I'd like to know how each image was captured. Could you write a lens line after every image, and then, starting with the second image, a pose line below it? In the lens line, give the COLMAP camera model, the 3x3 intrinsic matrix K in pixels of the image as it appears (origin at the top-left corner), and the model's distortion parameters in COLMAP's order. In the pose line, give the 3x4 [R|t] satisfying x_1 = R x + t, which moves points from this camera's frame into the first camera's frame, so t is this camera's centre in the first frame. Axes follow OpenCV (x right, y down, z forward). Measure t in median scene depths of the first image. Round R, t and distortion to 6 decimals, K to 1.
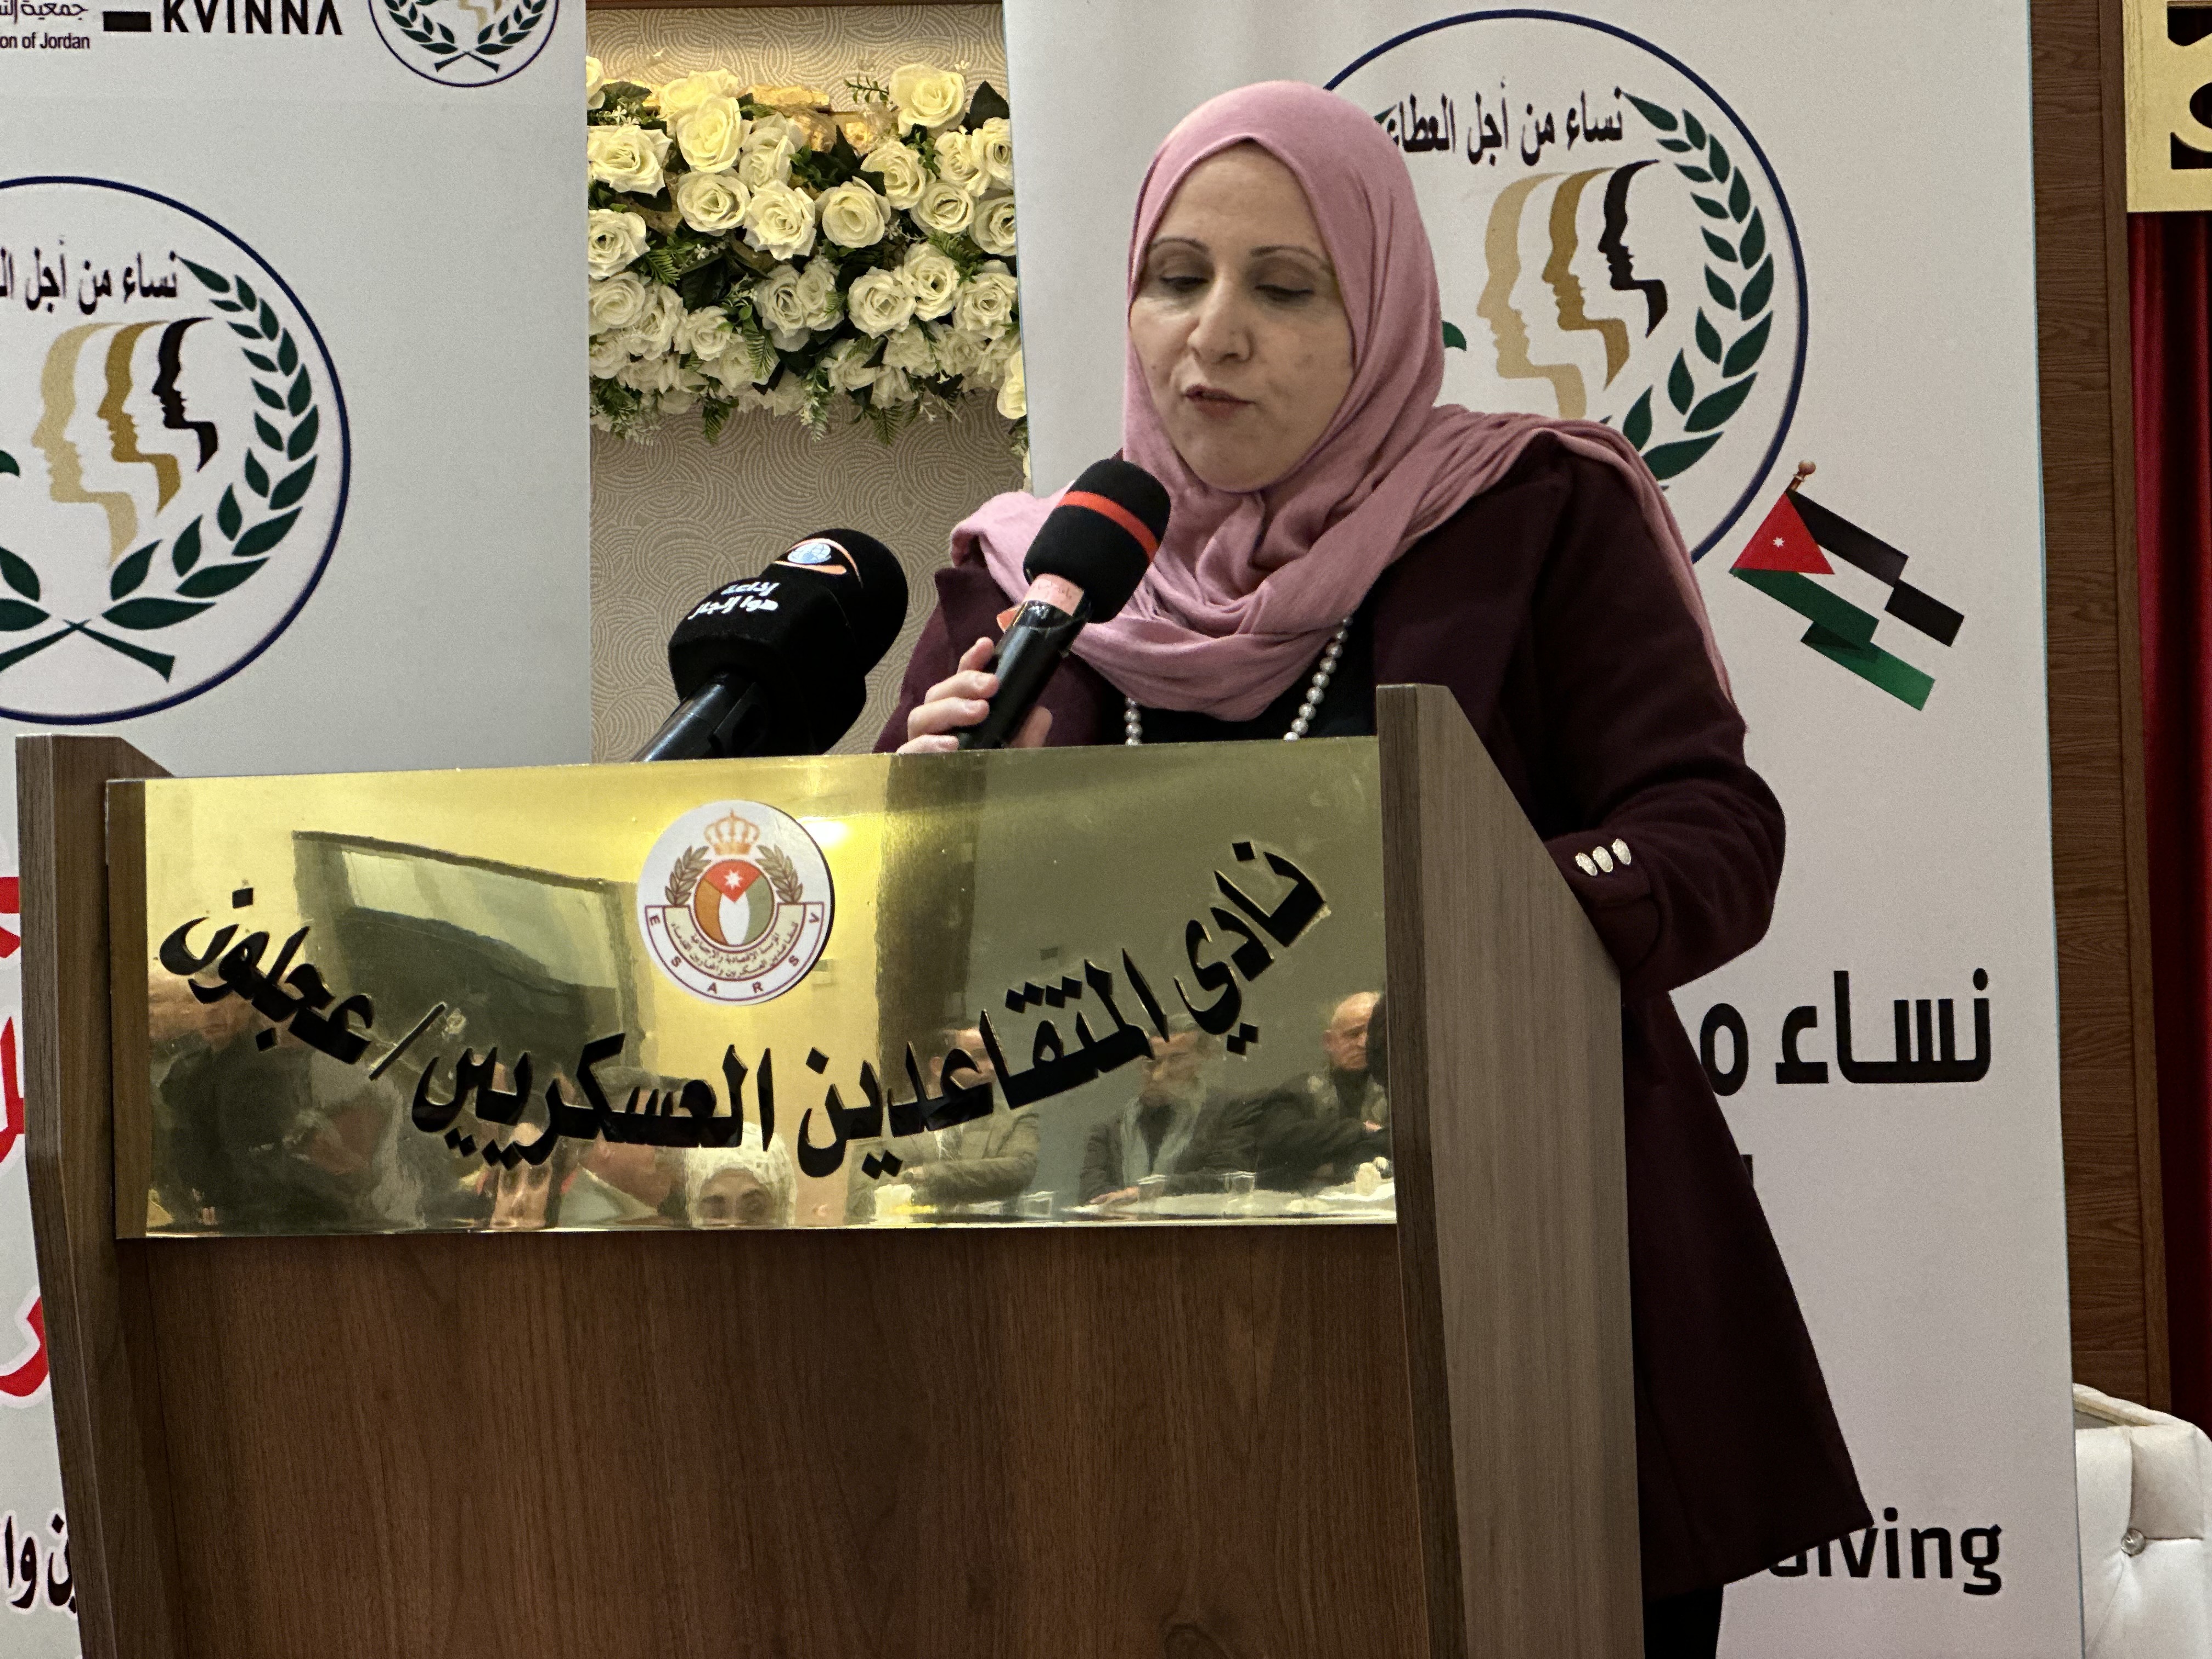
lens RADIAL K [[4979.2, 0, 1105.5], [0, 4979.2, 793.5], [0, 0, 1]] dist [-0.215044, 8.662823]
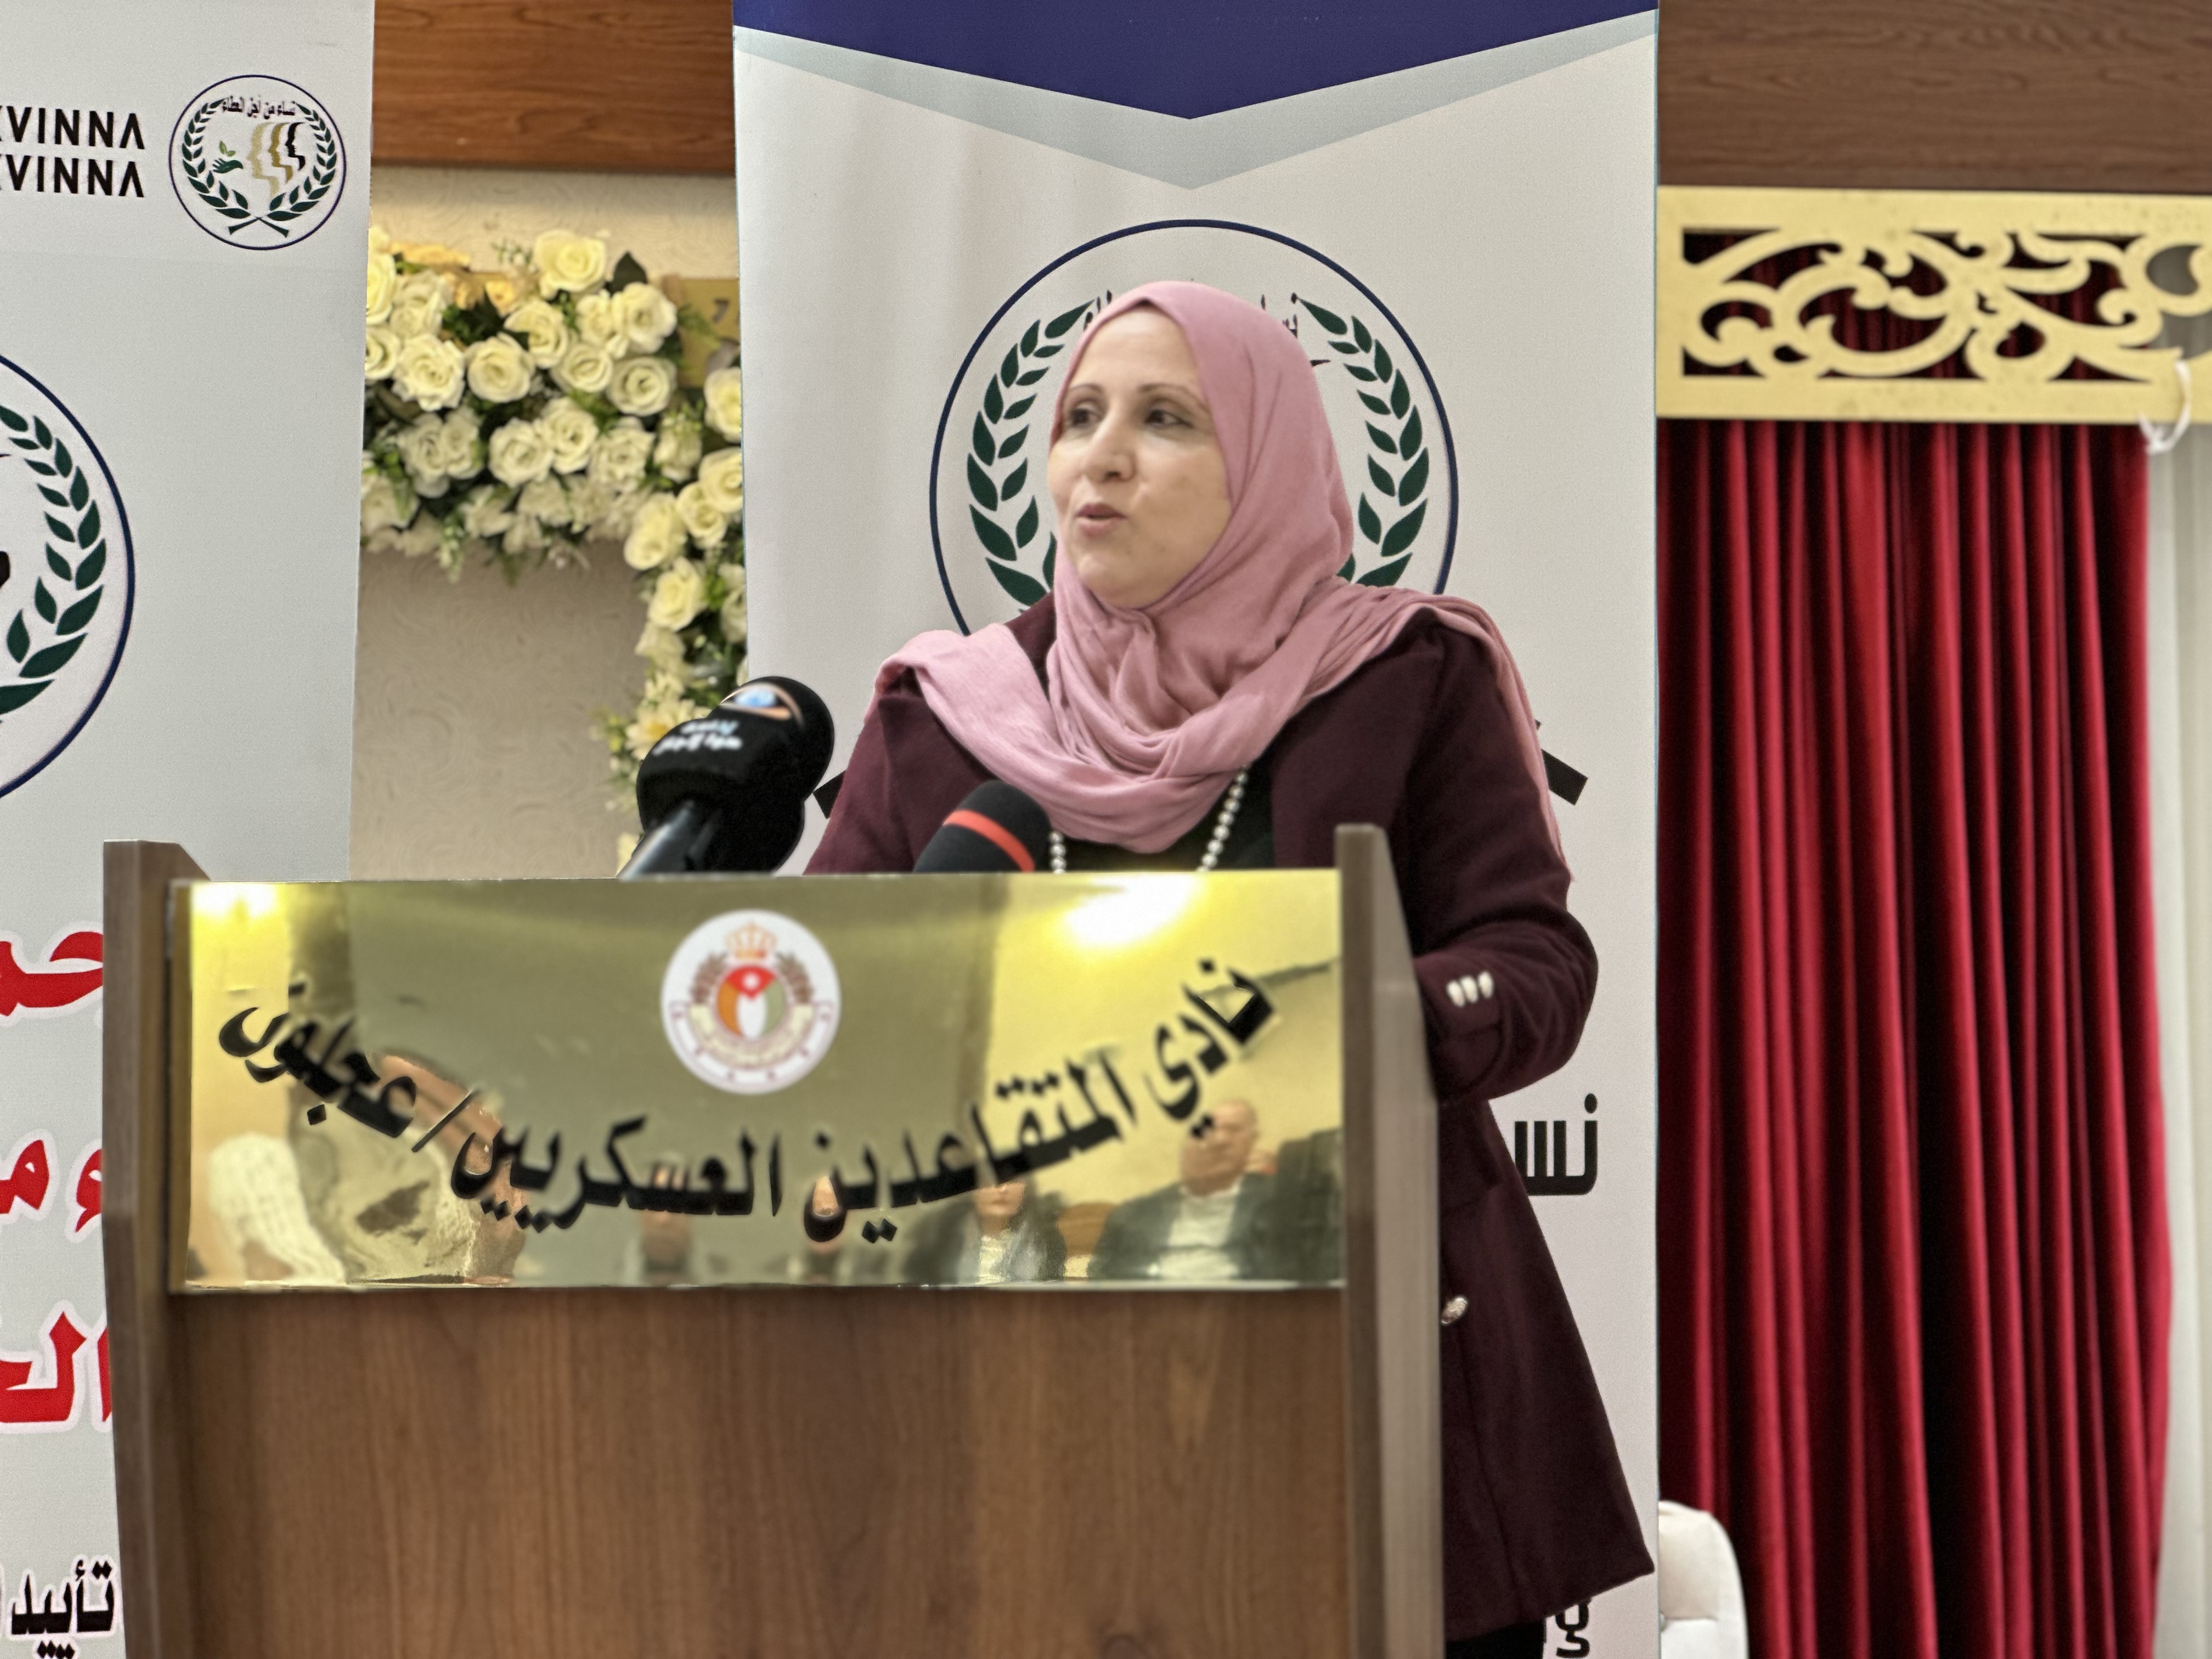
lens RADIAL K [[4939.3, 0, 1106.0], [0, 4939.3, 829.5], [0, 0, 1]] dist [-0.067326, 5.802237]
pose [[0.990214, 0.025304, 0.137246, -0.090638], [-0.022385, 0.999490, -0.022773, 0.003842], [-0.137752, 0.019478, 0.990275, -0.084720]]
